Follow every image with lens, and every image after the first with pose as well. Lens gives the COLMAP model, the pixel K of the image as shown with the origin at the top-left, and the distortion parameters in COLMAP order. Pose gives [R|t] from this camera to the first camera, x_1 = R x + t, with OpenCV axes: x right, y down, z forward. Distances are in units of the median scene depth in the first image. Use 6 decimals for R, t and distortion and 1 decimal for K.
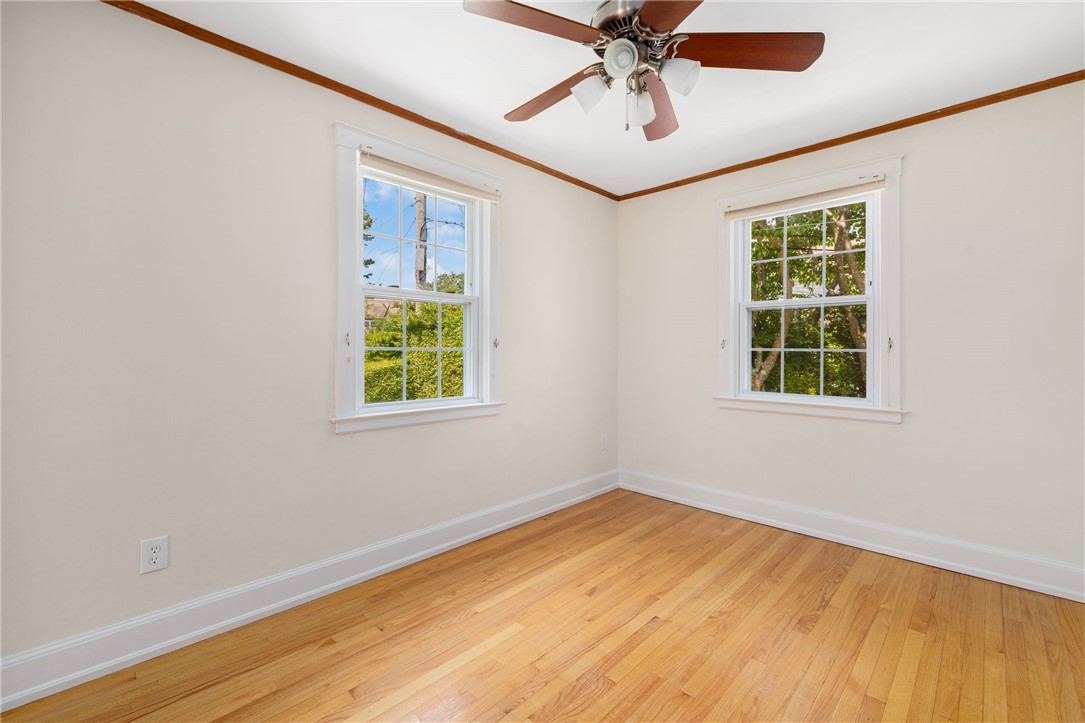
lens RADIAL K [[462.3, 0, 530.3], [0, 462.3, 351.3], [0, 0, 1]] dist [-0.002076, -0.000693]
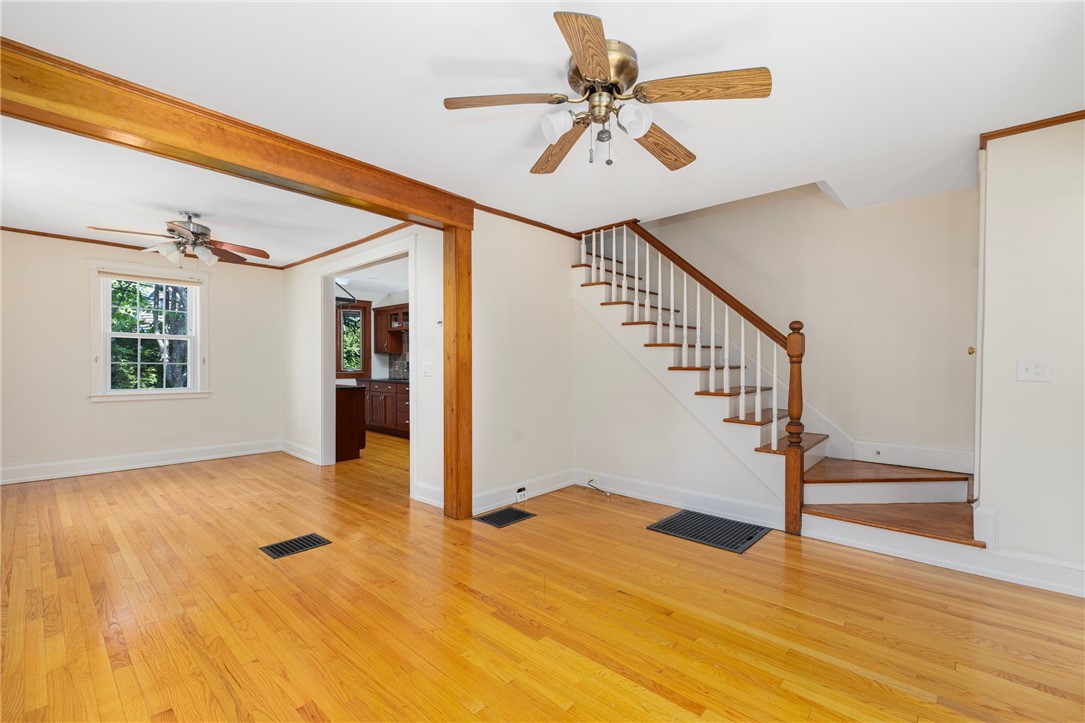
lens RADIAL K [[462.3, 0, 538.2], [0, 462.3, 373.6], [0, 0, 1]] dist [-0.002076, -0.000693]
pose [[-0.043500, -0.022602, 0.998798, -1.347943], [-0.003858, 0.999740, 0.022455, -0.009313], [-0.999046, -0.002877, -0.043576, -0.425450]]
